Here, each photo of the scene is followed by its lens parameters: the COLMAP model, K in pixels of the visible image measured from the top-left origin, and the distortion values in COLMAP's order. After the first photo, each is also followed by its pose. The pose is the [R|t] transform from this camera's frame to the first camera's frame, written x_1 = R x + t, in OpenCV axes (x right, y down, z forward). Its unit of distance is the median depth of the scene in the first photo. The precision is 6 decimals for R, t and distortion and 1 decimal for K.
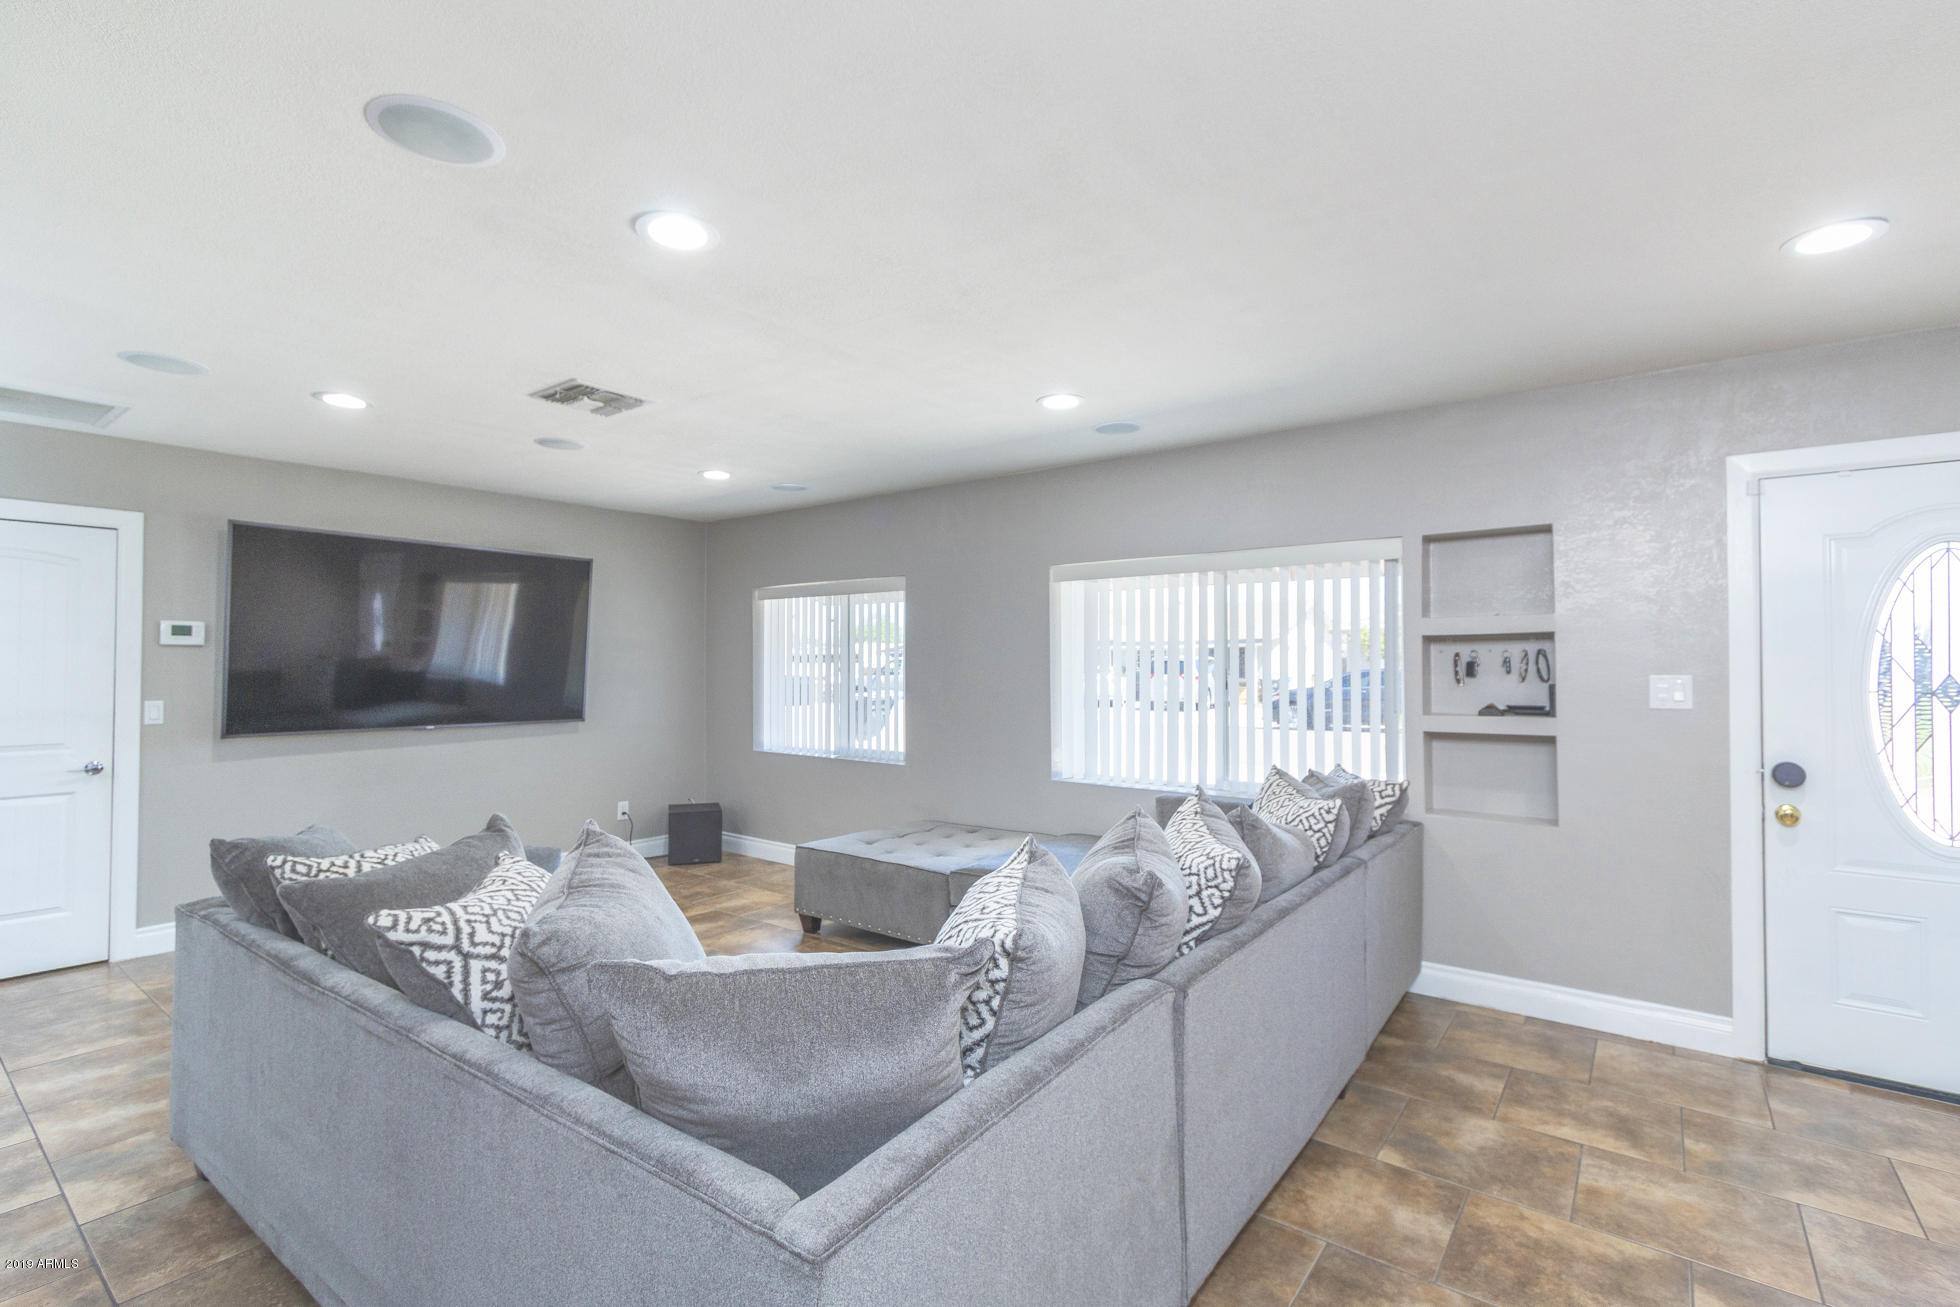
lens RADIAL K [[896.1, 0, 968.1], [0, 896.1, 641.5], [0, 0, 1]] dist [0.003788, 0.000395]
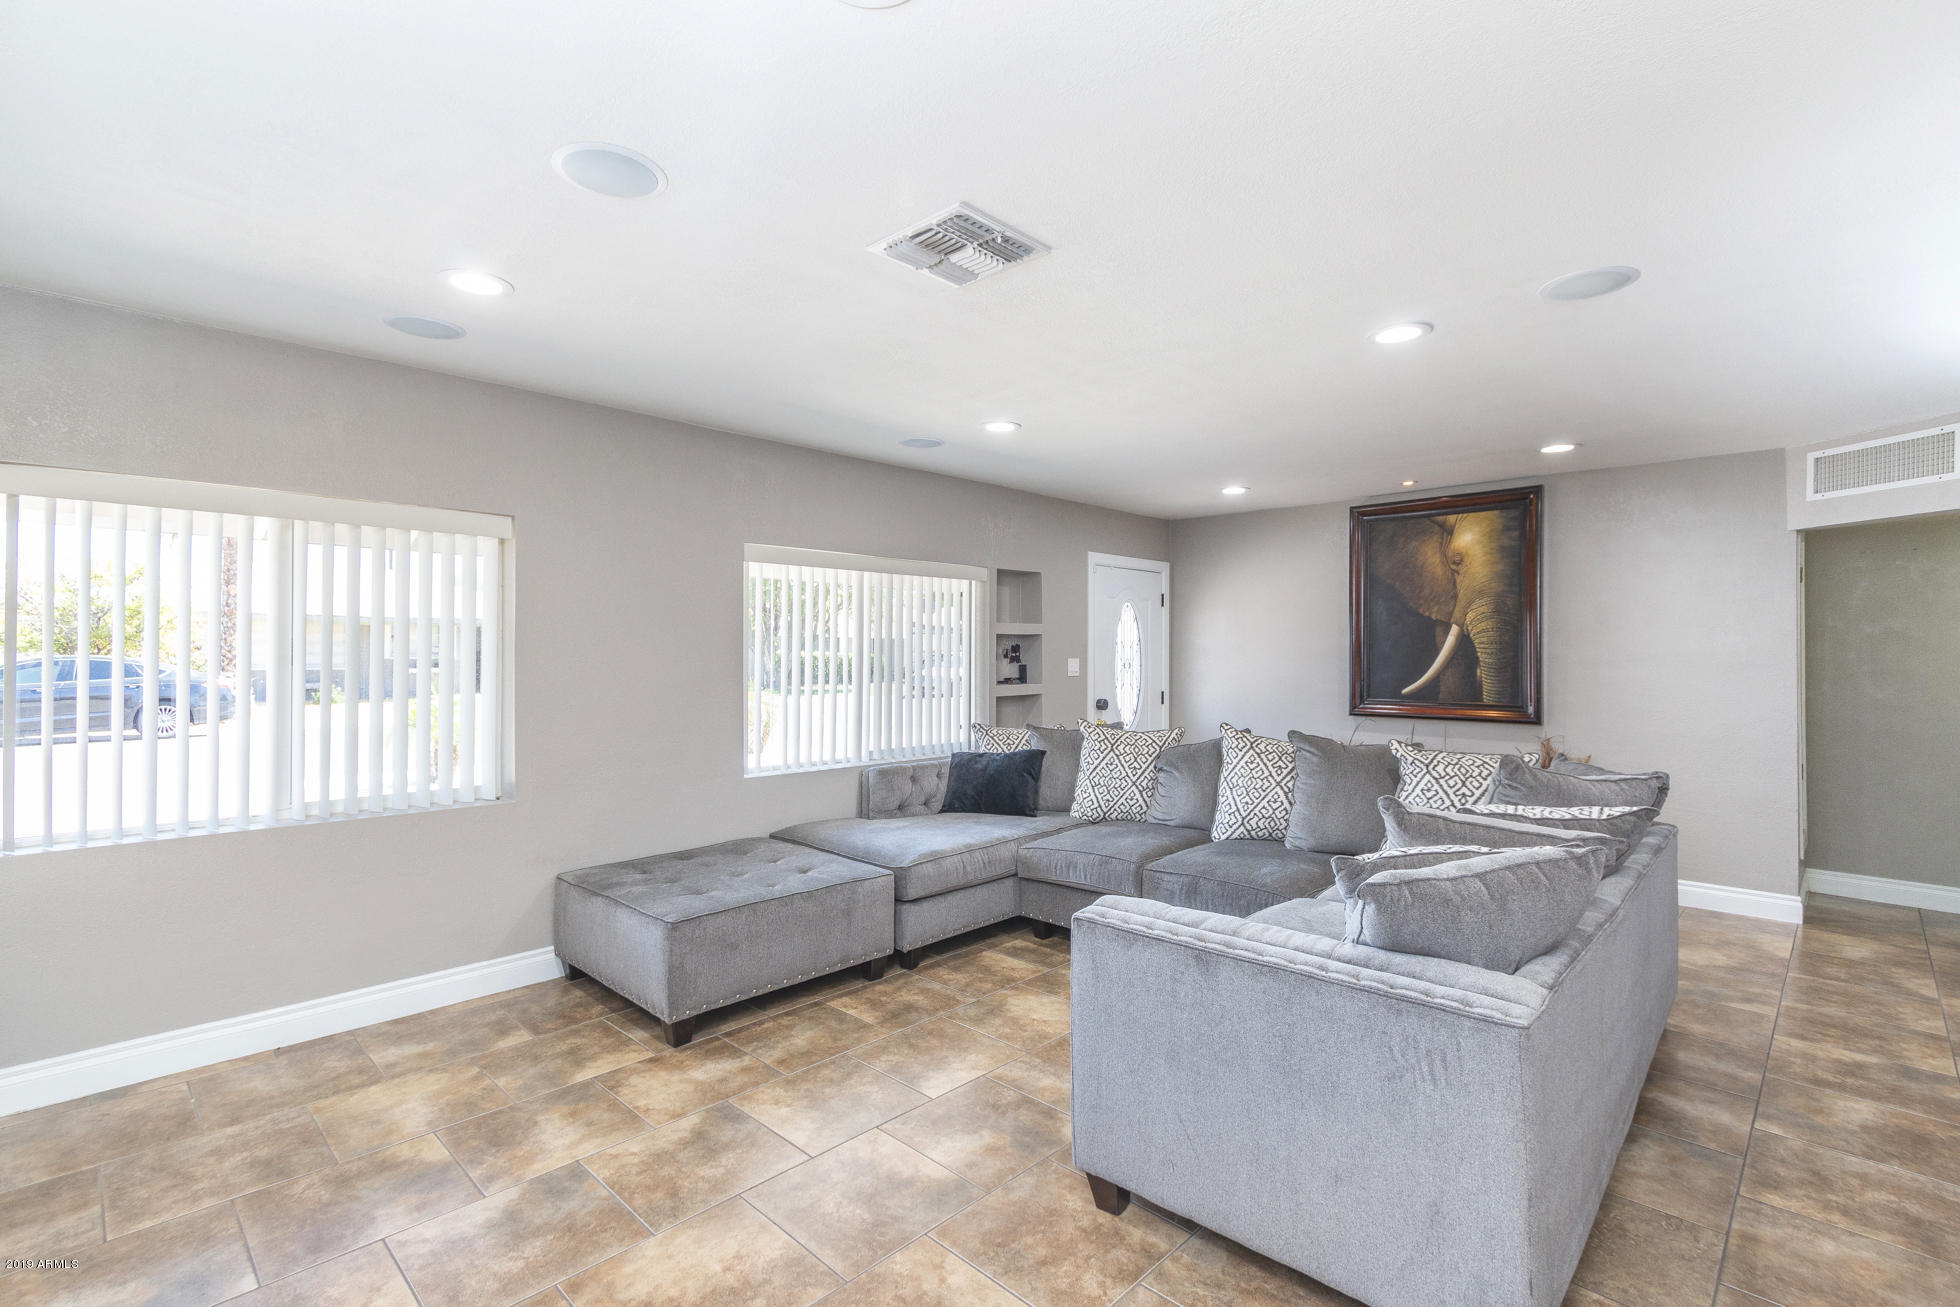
lens RADIAL K [[896.1, 0, 968.1], [0, 896.1, 641.5], [0, 0, 1]] dist [0.003788, 0.000395]
pose [[0.110605, 0.012784, 0.993782, -1.035086], [-0.028831, 0.999538, -0.009650, 0.022348], [-0.993446, -0.027584, 0.110922, 0.881863]]
